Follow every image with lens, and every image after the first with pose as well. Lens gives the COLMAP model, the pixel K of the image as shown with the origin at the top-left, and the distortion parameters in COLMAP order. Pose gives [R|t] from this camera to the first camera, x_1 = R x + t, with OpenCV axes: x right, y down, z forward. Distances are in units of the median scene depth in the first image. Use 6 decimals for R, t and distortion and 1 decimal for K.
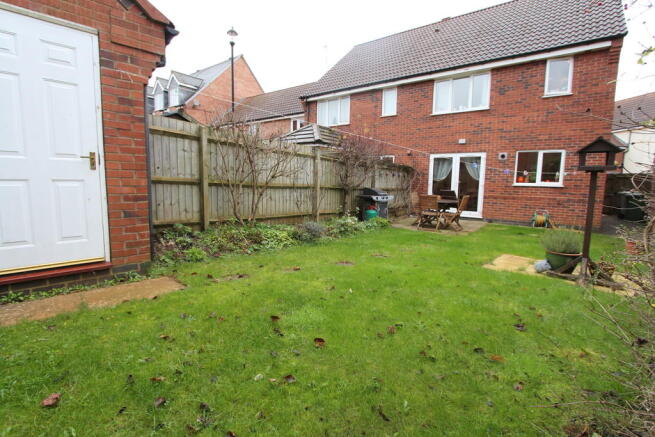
lens RADIAL K [[302.6, 0, 328.3], [0, 302.6, 218.6], [0, 0, 1]] dist [-0.001367, -0.000053]
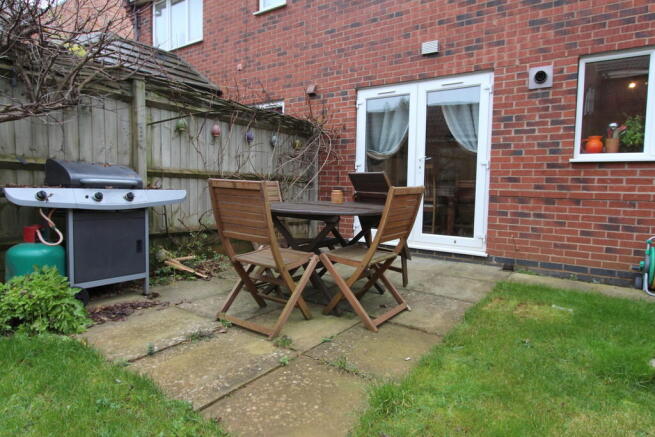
lens RADIAL K [[388.3, 0, 326.7], [0, 388.3, 215.7], [0, 0, 1]] dist [-0.024899, 0.000058]
pose [[0.996129, 0.000352, 0.087902, 0.285975], [0.003344, 0.999117, -0.041890, -0.030788], [-0.087839, 0.042022, 0.995248, 0.571623]]
